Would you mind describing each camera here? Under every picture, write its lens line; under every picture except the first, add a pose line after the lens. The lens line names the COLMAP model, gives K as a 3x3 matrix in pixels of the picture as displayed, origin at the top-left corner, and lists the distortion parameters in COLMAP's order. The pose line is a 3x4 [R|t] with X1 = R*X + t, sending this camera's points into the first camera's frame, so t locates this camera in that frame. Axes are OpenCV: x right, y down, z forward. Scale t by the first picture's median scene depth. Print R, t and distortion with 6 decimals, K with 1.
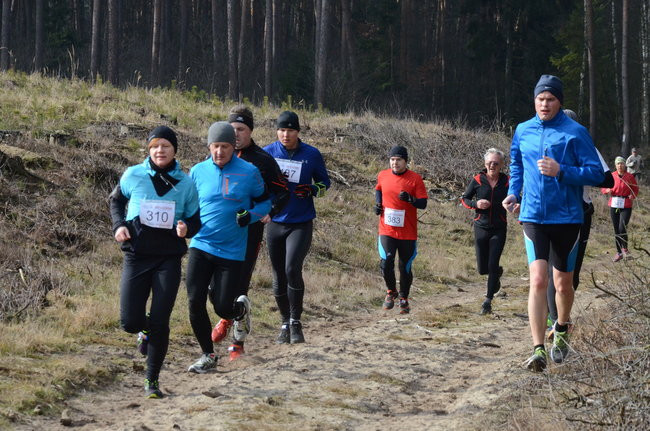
lens RADIAL K [[2998.1, 0, 325.0], [0, 2998.1, 215.5], [0, 0, 1]] dist [0.324902, 5.467817]
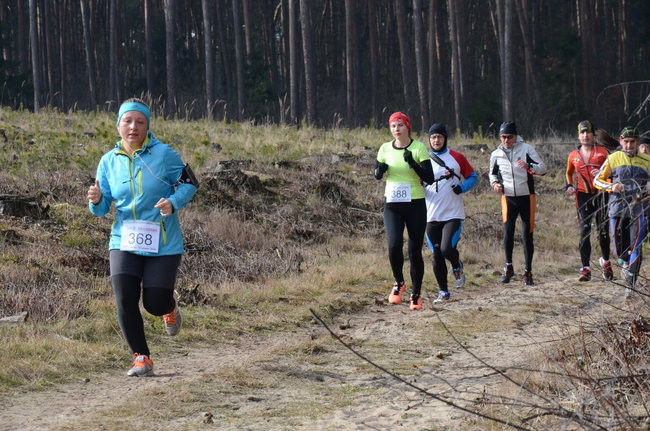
lens RADIAL K [[3219.8, 0, 348.9], [0, 3219.8, 216.2], [0, 0, 1]] dist [0.394333, 7.572629]
pose [[0.996030, -0.070909, -0.053821, 0.001723], [0.069661, 0.997264, -0.024721, 0.021395], [0.055427, 0.020873, 0.998245, -0.191451]]
